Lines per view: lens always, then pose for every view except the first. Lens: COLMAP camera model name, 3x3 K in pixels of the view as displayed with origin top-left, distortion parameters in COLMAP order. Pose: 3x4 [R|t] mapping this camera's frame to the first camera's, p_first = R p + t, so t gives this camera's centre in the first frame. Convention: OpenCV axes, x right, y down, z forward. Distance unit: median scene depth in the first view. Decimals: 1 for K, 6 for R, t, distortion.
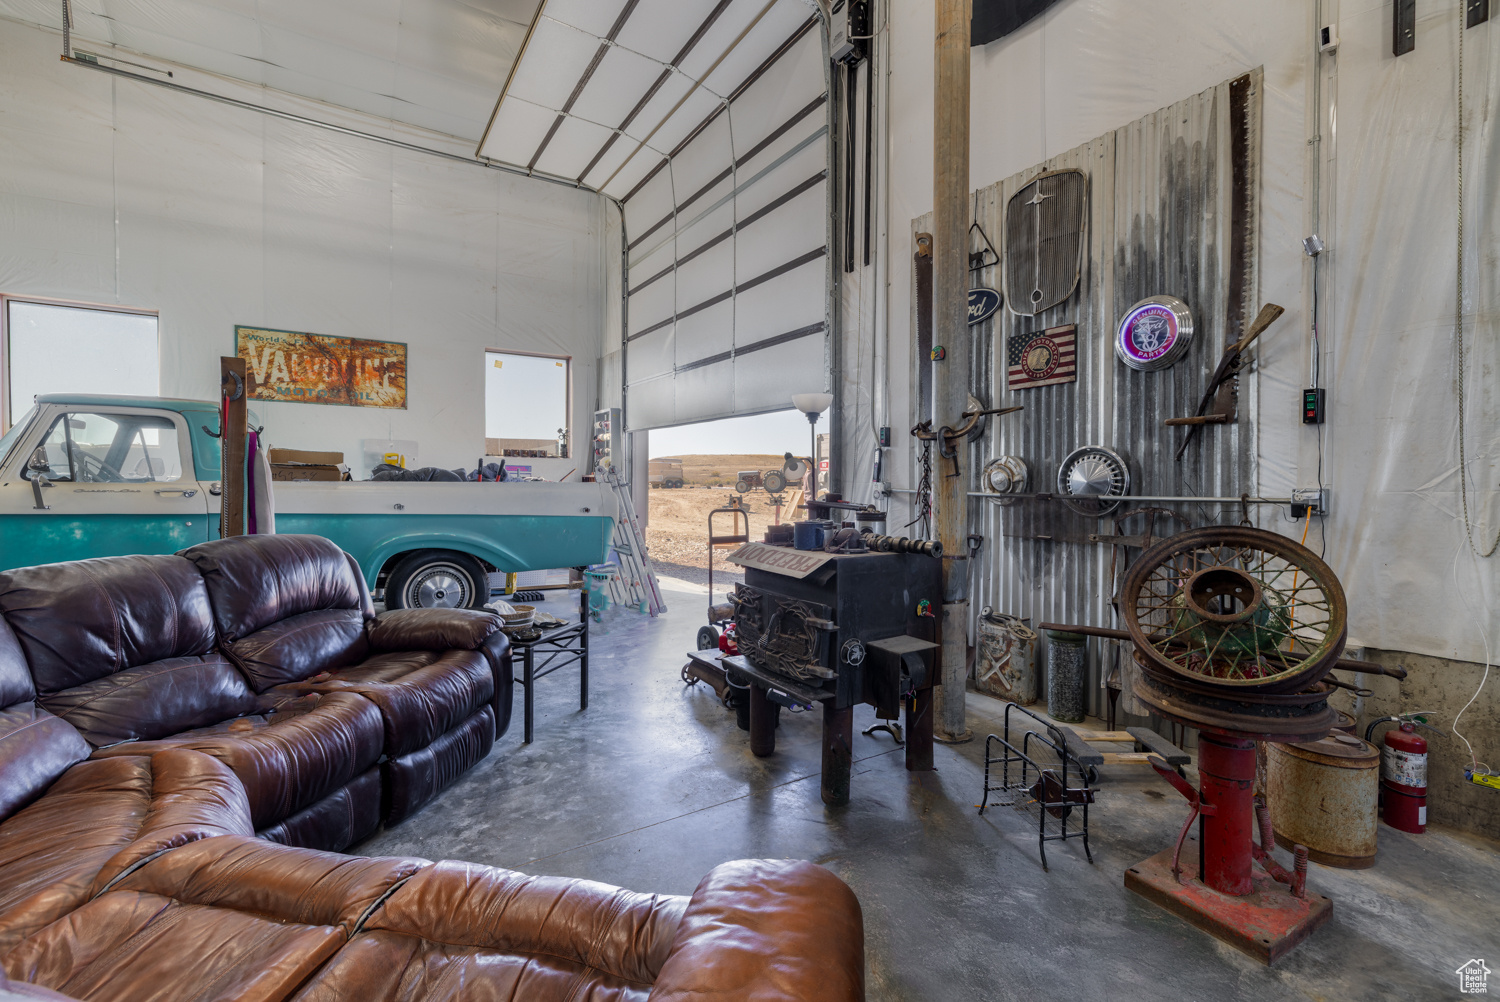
lens RADIAL K [[644.6, 0, 751.7], [0, 644.6, 486.2], [0, 0, 1]] dist [-0.001499, 0.000182]
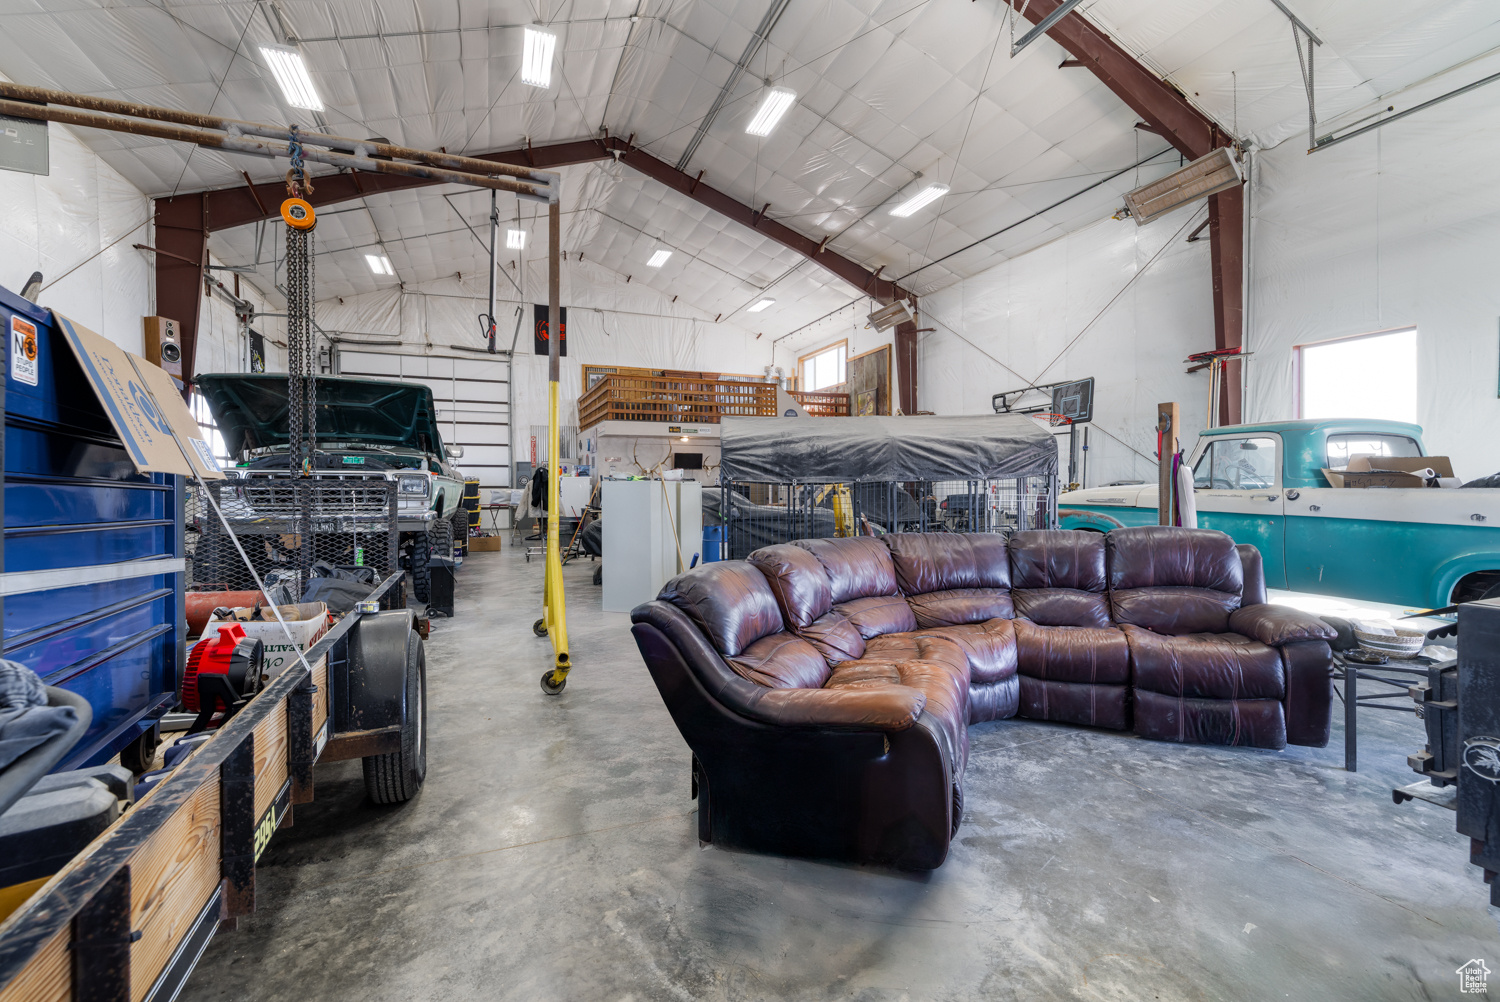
lens RADIAL K [[644.6, 0, 751.7], [0, 644.6, 486.2], [0, 0, 1]] dist [-0.001499, 0.000182]
pose [[-0.184848, -0.005317, -0.982753, 0.714924], [-0.004966, 0.999978, -0.004476, -0.001727], [0.982755, 0.004053, -0.184870, 0.323066]]
